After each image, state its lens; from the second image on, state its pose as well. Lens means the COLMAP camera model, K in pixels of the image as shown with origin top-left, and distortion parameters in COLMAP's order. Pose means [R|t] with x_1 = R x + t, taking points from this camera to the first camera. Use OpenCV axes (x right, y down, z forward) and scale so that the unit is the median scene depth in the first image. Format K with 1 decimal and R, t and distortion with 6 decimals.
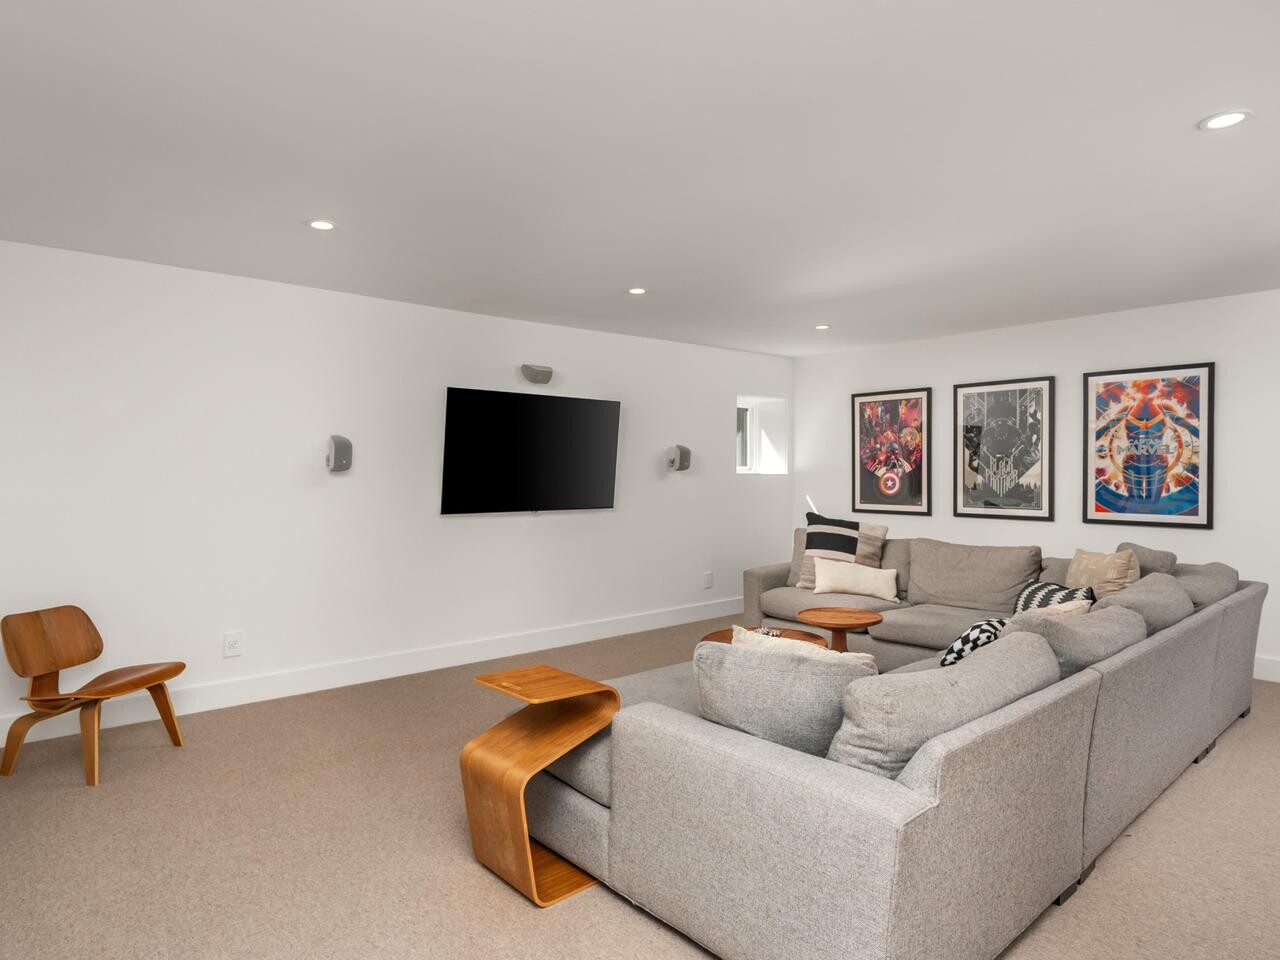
lens RADIAL K [[771.1, 0, 636.2], [0, 771.1, 475.8], [0, 0, 1]] dist [0.007774, -0.000228]
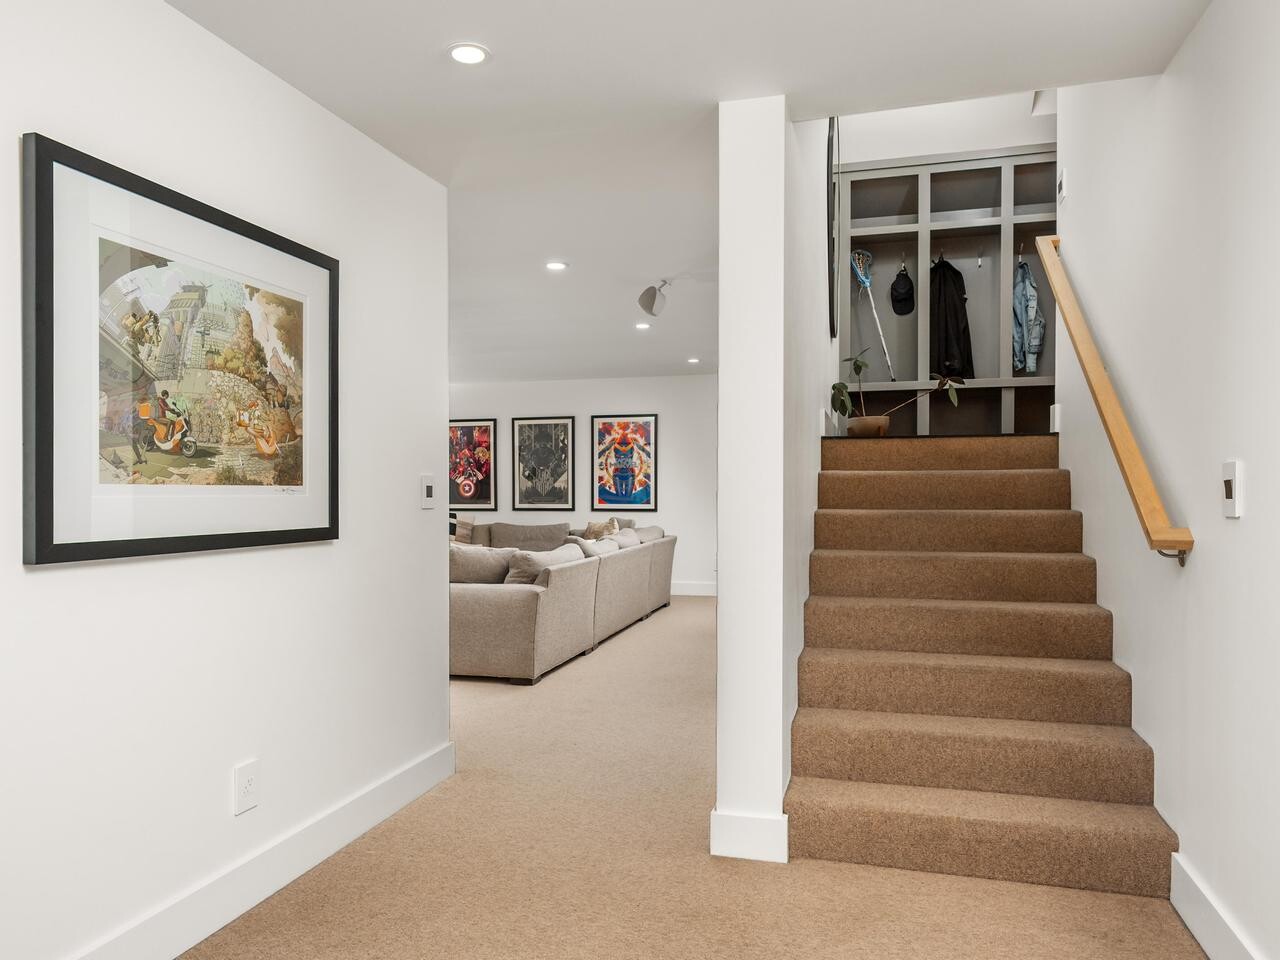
lens RADIAL K [[932.7, 0, 638.5], [0, 932.7, 481.3], [0, 0, 1]] dist [-0.001023, -0.000006]
pose [[0.840494, -0.000283, 0.541820, -0.365683], [0.007662, 0.999906, -0.011363, 0.022664], [-0.541766, 0.013702, 0.840417, -0.639959]]
